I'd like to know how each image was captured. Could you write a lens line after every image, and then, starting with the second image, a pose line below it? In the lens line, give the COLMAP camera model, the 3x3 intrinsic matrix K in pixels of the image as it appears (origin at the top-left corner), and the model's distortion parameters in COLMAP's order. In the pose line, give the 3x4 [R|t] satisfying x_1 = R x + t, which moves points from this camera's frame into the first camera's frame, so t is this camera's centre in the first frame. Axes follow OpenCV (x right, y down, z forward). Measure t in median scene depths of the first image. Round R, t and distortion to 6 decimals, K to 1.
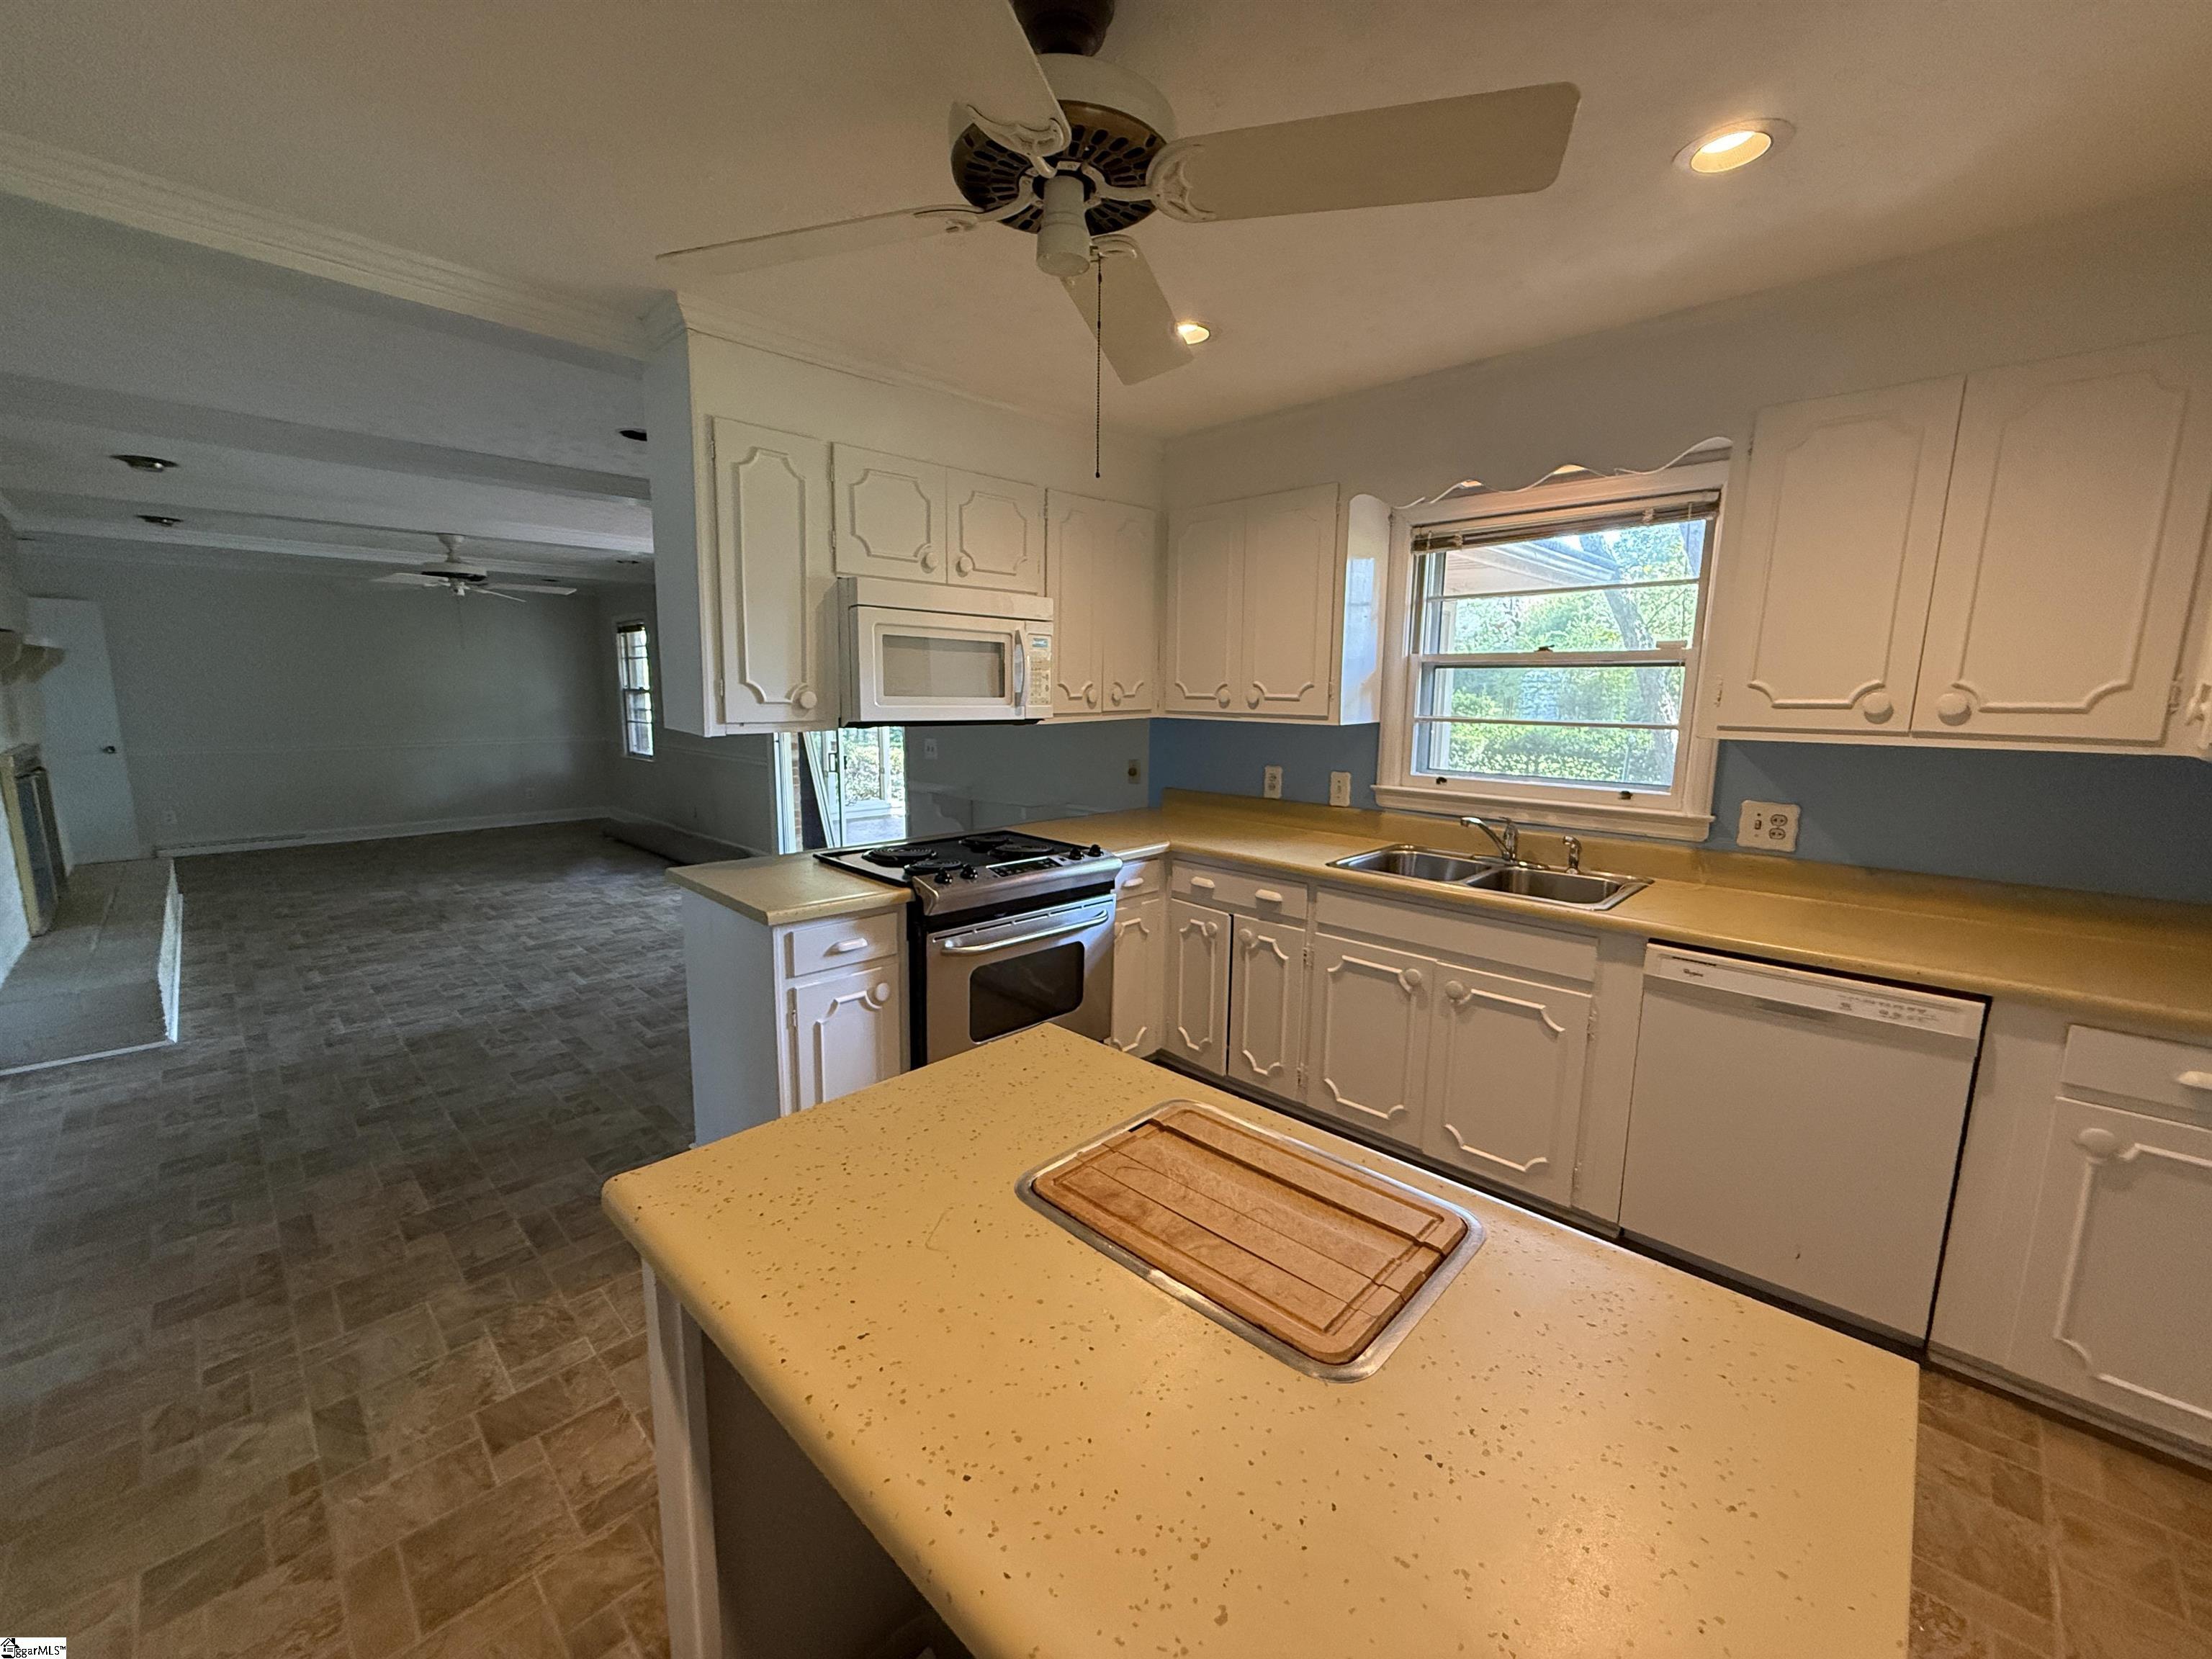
lens RADIAL K [[875.5, 0, 1111.6], [0, 875.5, 825.5], [0, 0, 1]] dist [-0.001683, -0.000547]
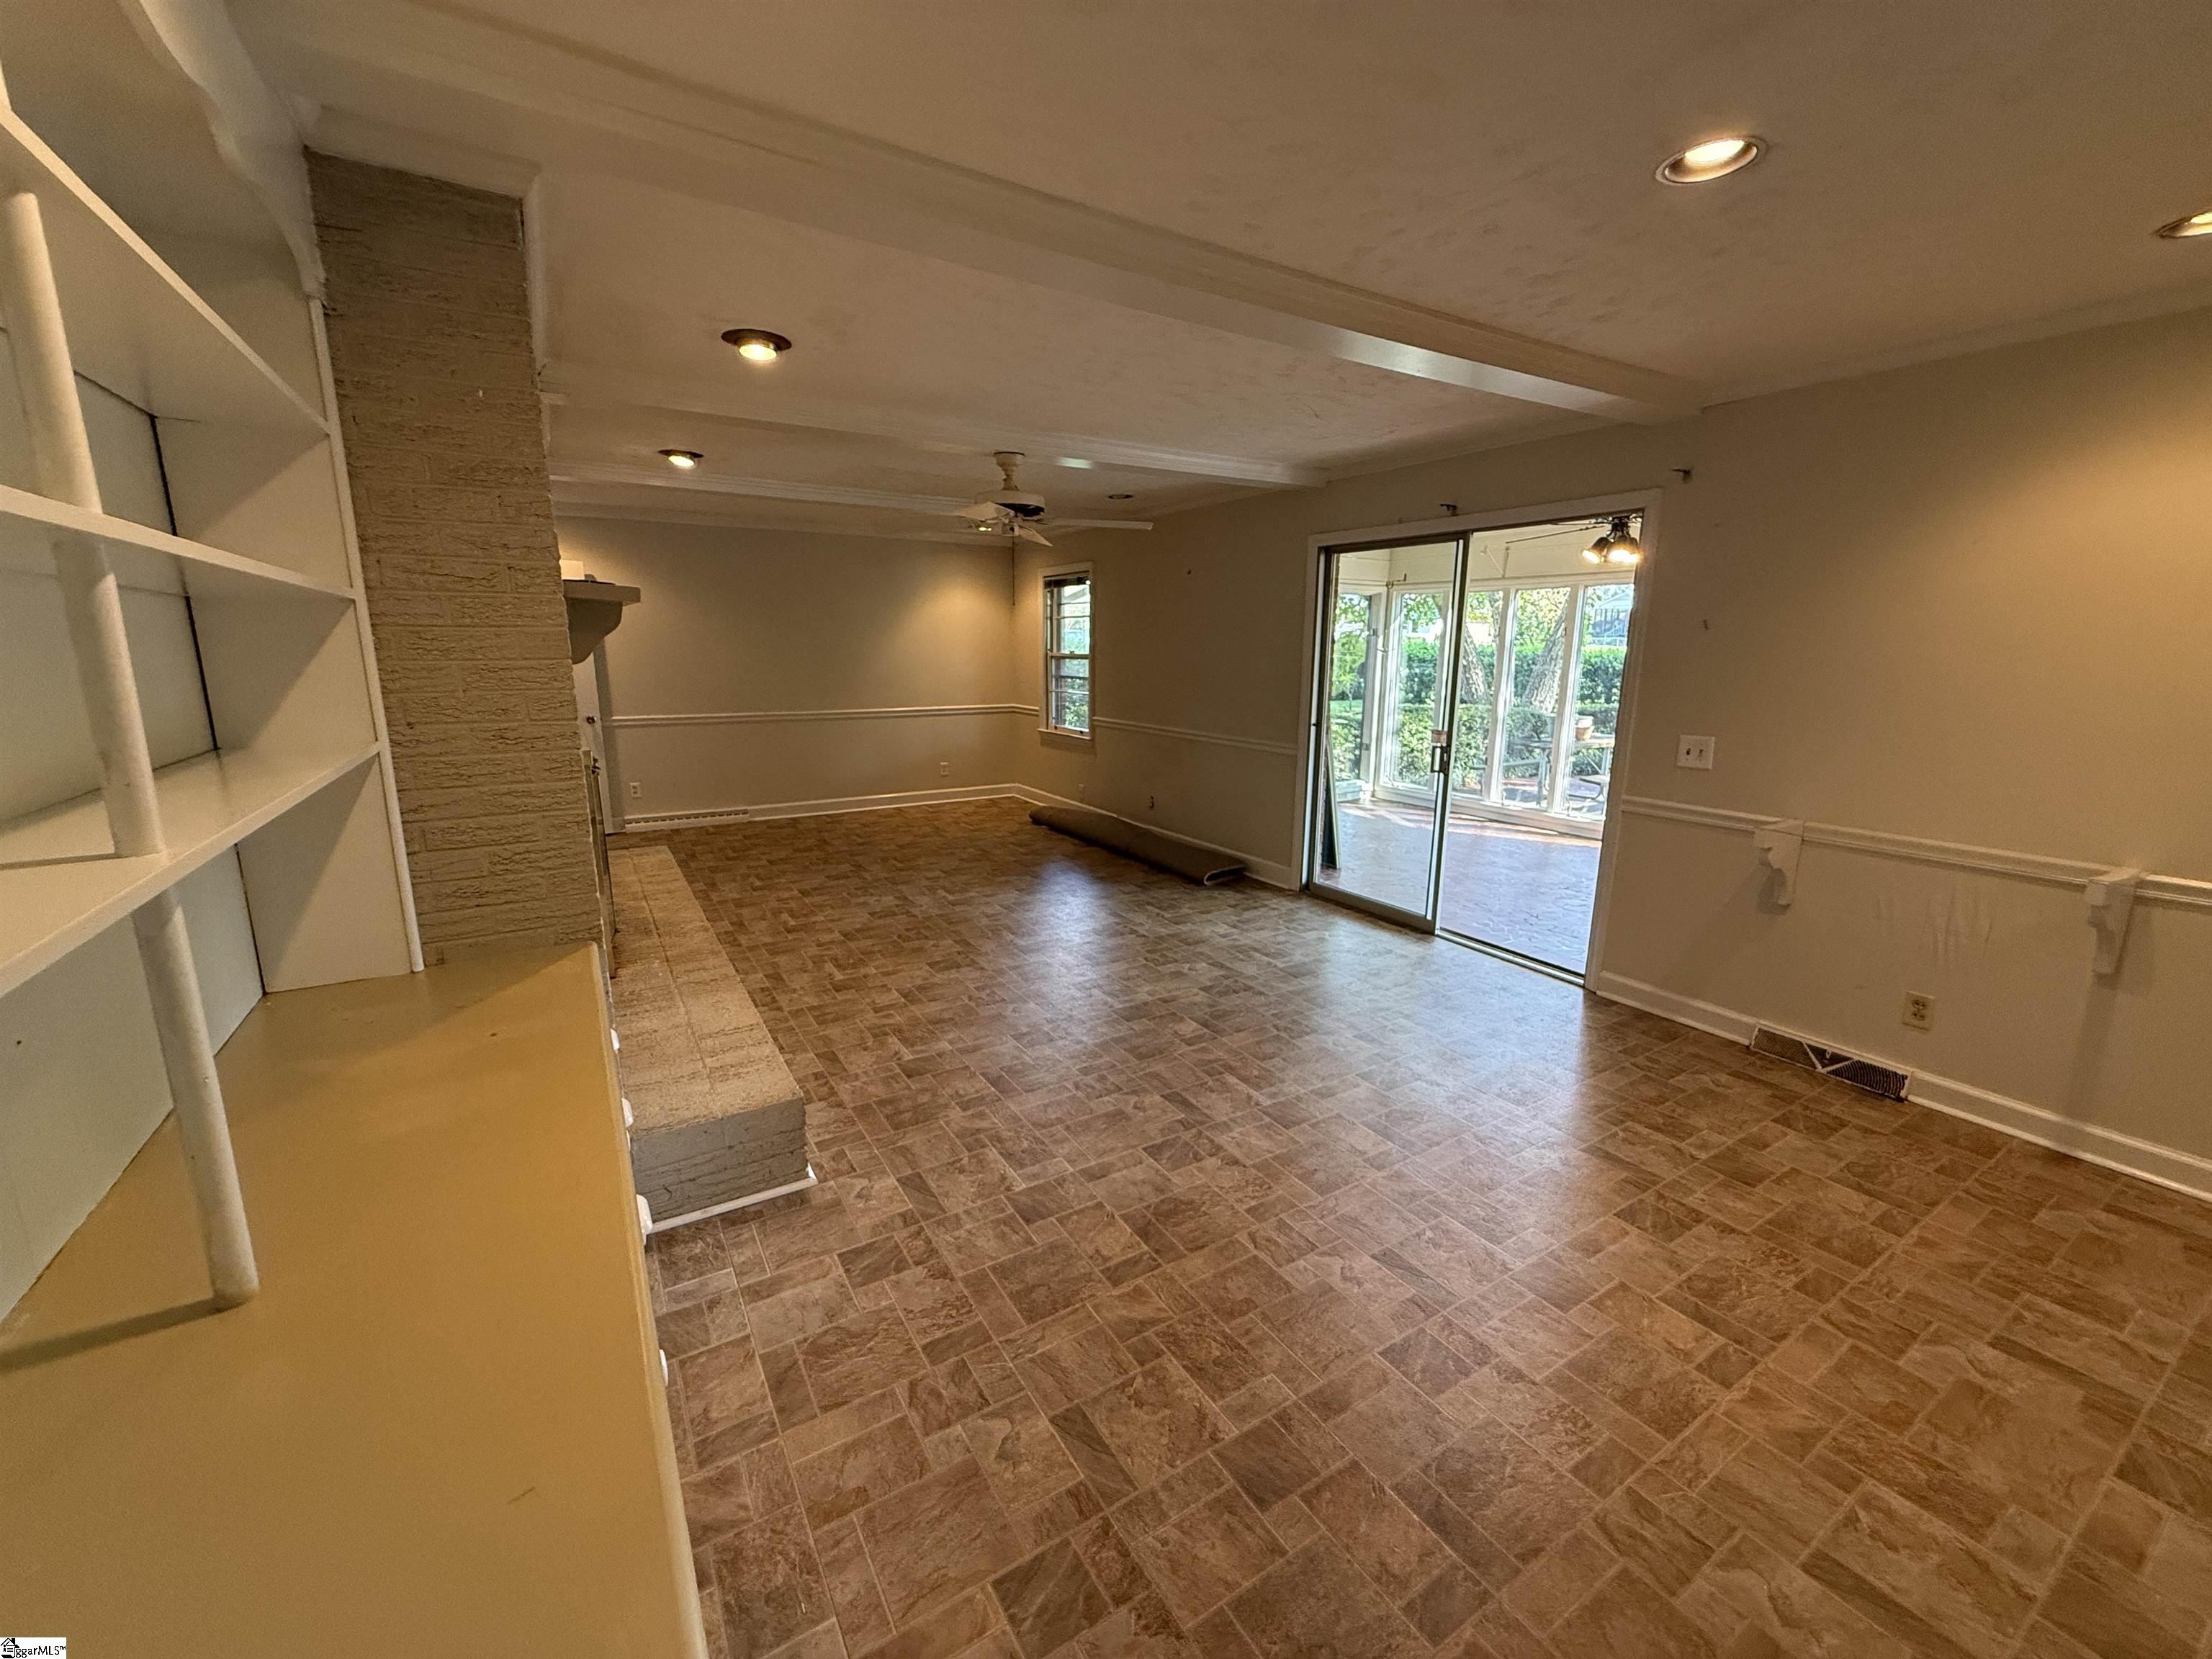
lens RADIAL K [[875.5, 0, 1113.9], [0, 875.5, 830.5], [0, 0, 1]] dist [-0.001683, -0.000547]
pose [[0.969673, 0.049306, -0.239379, -0.500108], [-0.037213, 0.997805, 0.054779, -0.054765], [0.241555, -0.044210, 0.969380, 0.286735]]
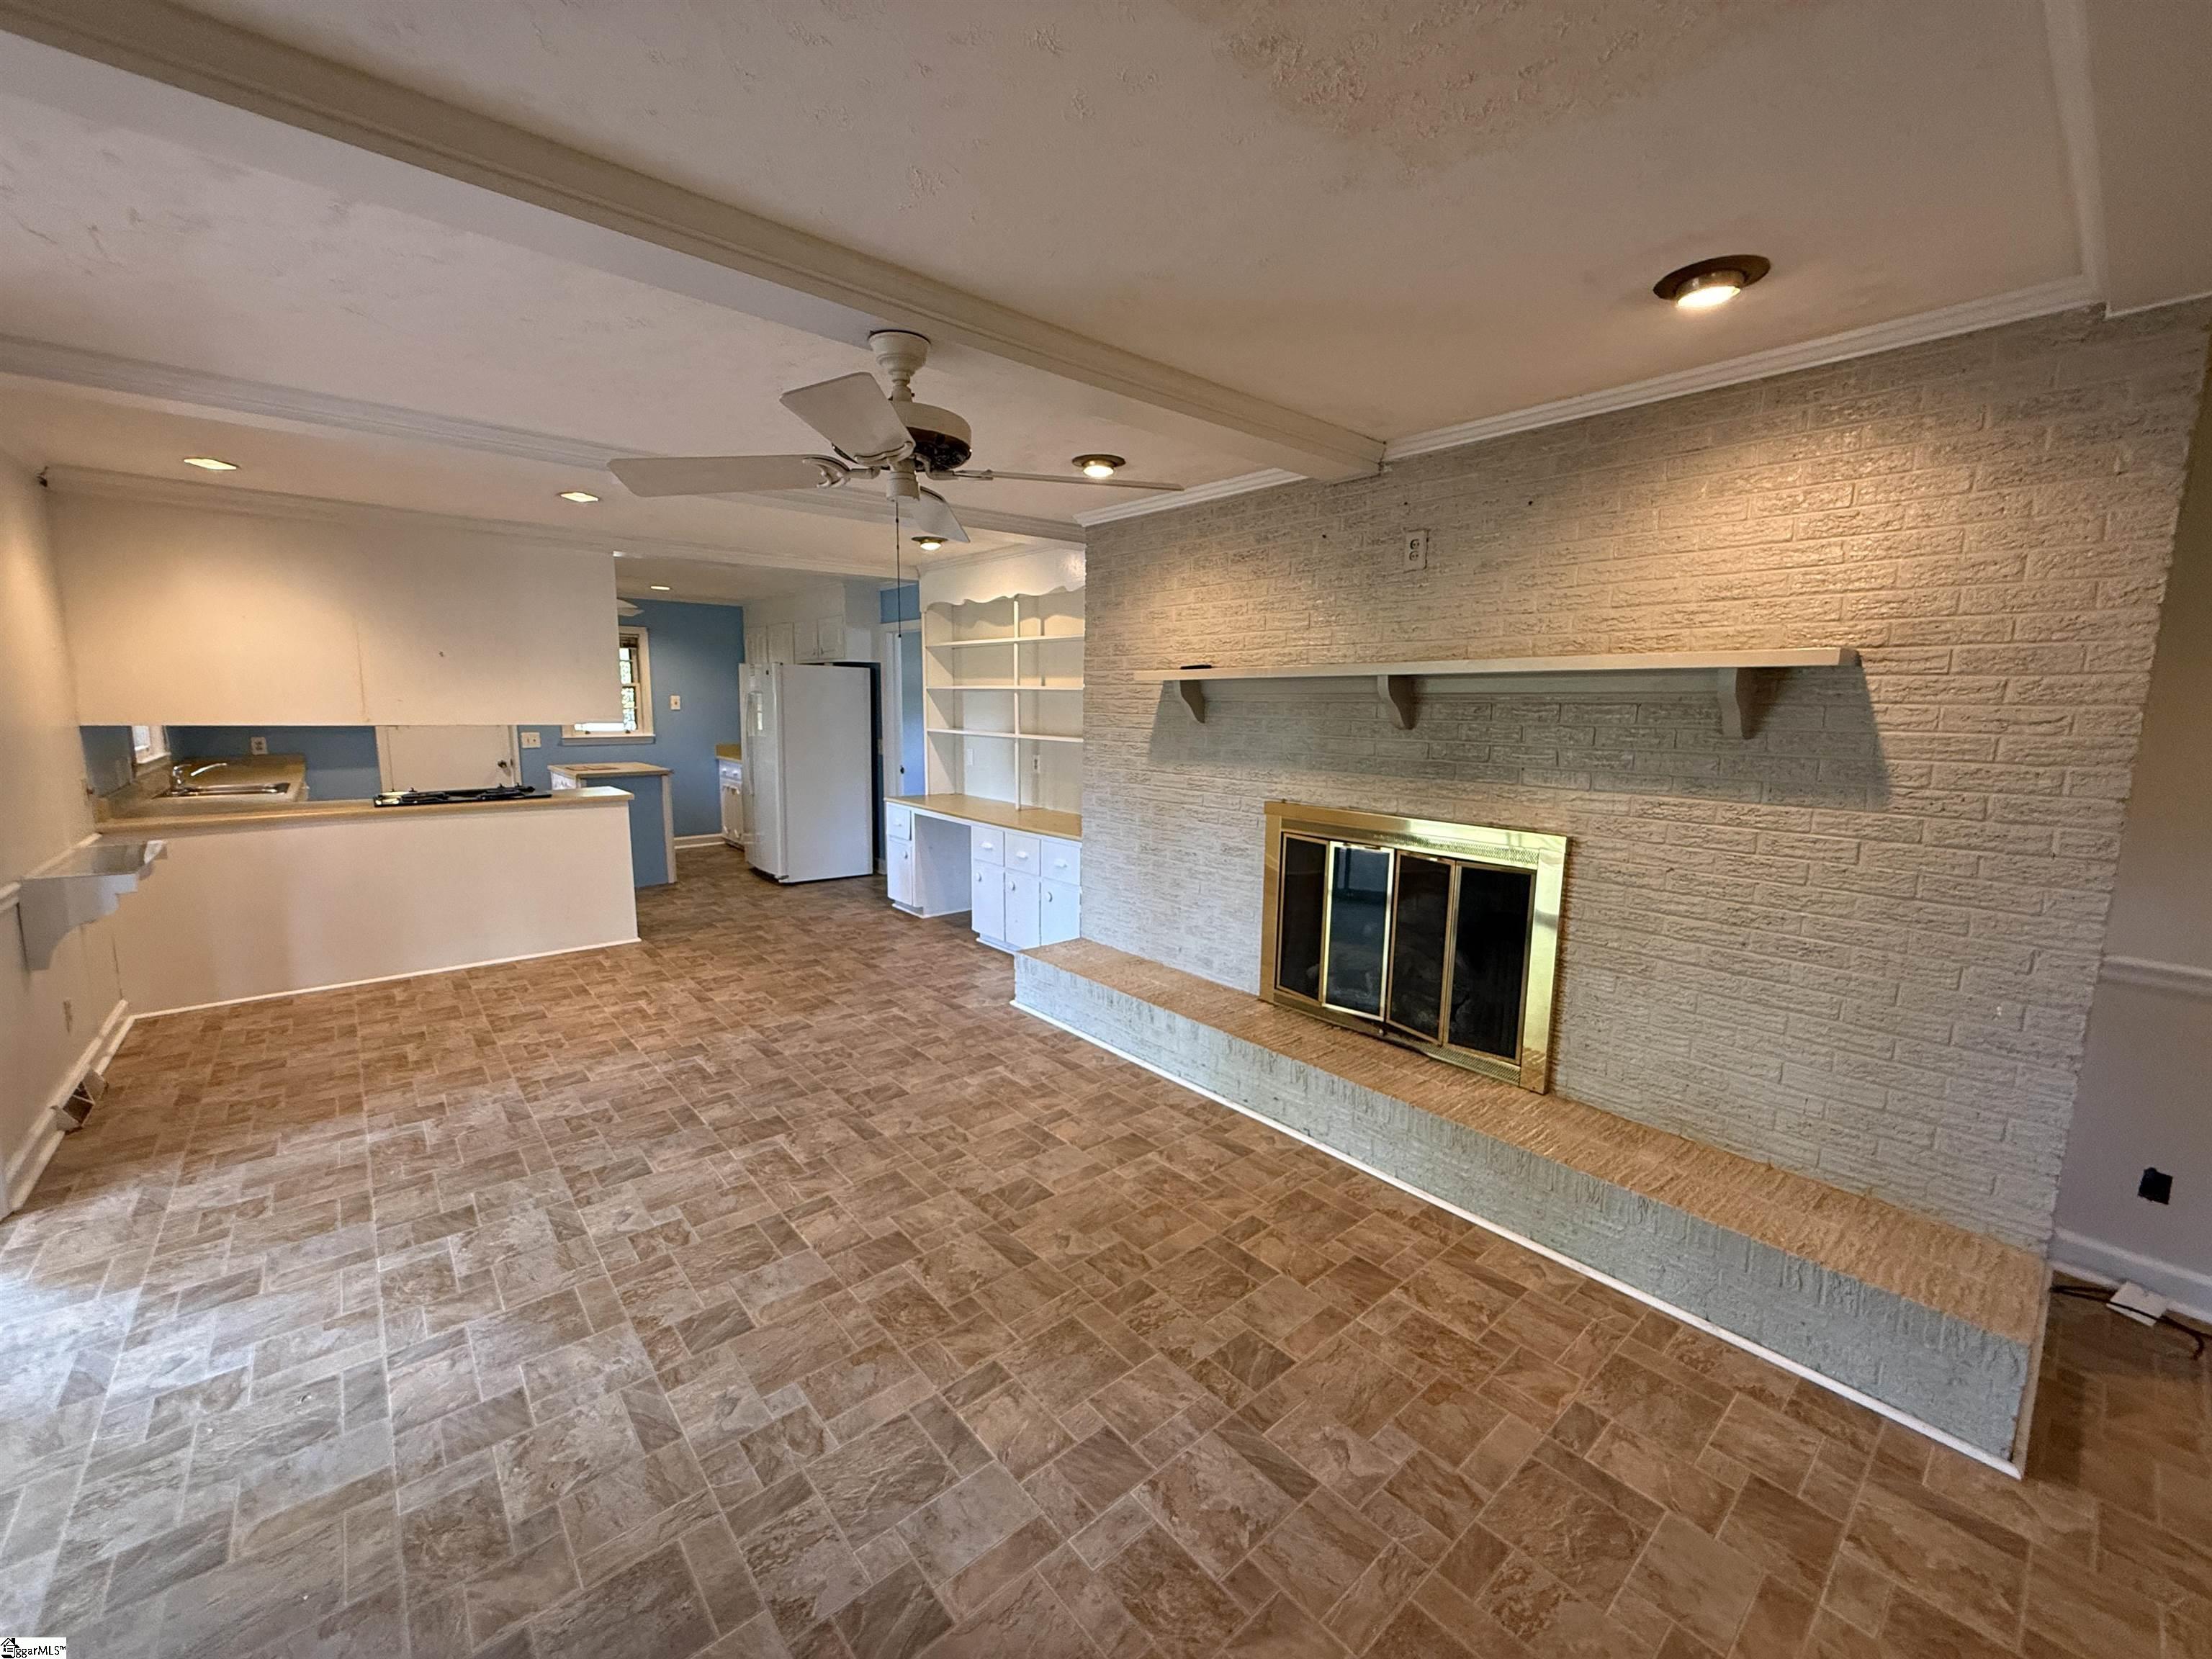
lens RADIAL K [[875.5, 0, 1117.1], [0, 875.5, 842.7], [0, 0, 1]] dist [-0.001683, -0.000547]
pose [[-0.996136, -0.034996, 0.080554, -0.949758], [-0.007781, 0.948741, 0.315958, -0.260020], [-0.087482, 0.314111, -0.945347, 1.509043]]
